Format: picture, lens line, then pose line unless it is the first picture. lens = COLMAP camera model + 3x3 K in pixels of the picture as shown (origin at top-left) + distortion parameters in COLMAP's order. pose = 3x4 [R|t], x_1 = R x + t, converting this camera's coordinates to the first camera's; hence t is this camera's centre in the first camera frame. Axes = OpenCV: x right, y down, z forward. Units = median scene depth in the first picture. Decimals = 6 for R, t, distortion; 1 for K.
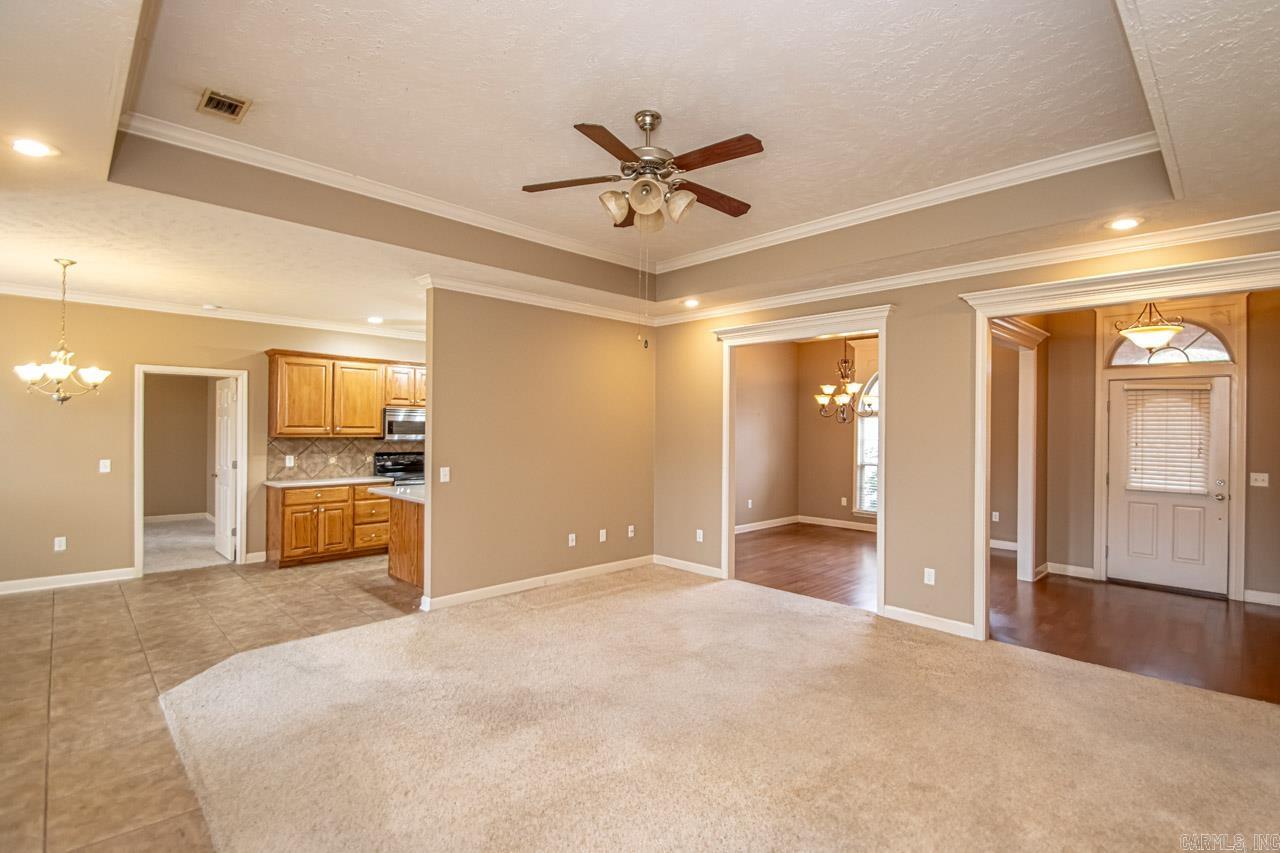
lens RADIAL K [[601.4, 0, 652.9], [0, 601.4, 425.5], [0, 0, 1]] dist [0.006212, 0.000101]
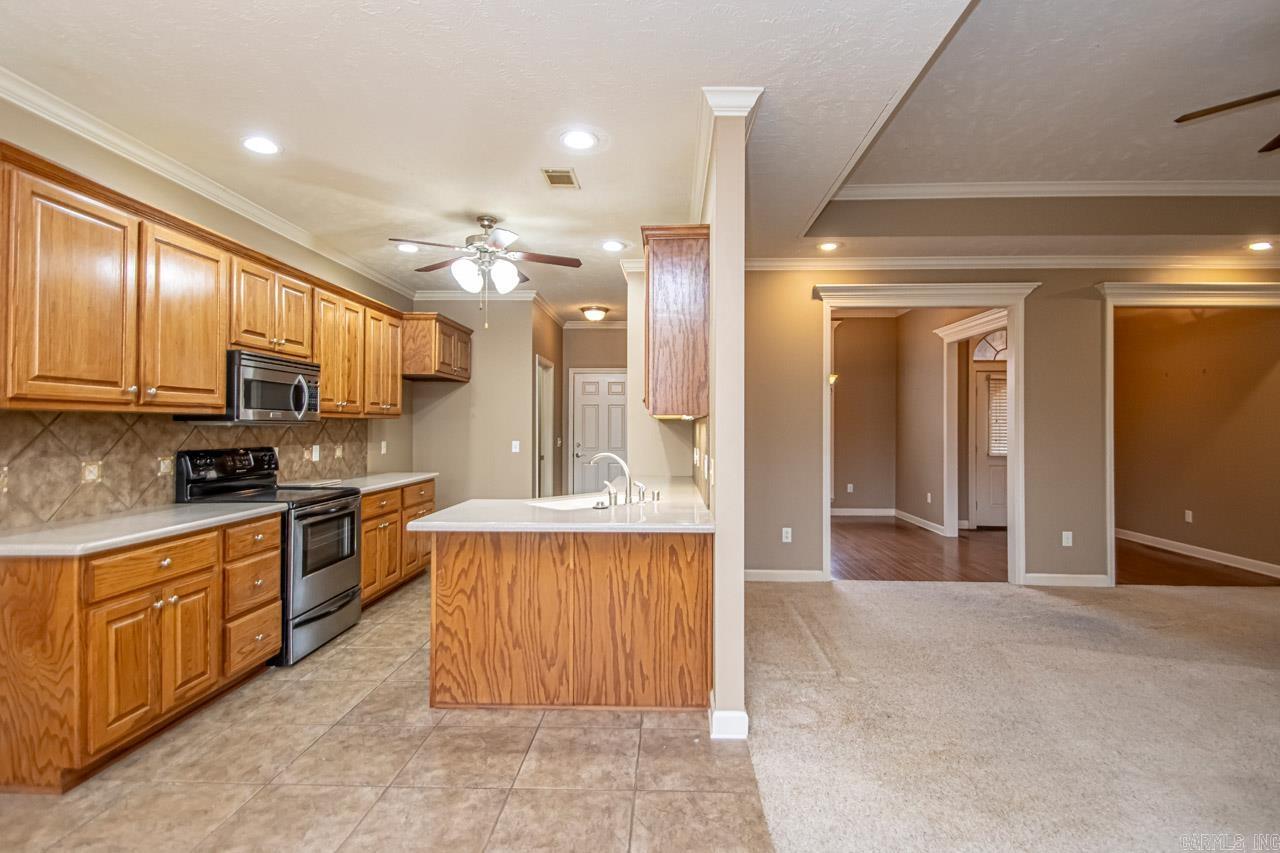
lens RADIAL K [[601.4, 0, 643.2], [0, 601.4, 426.8], [0, 0, 1]] dist [0.006212, 0.000101]
pose [[0.729888, -0.007041, 0.683531, -0.569553], [-0.000026, 0.999947, 0.010328, 0.025221], [-0.683567, -0.007557, 0.729848, 0.492132]]
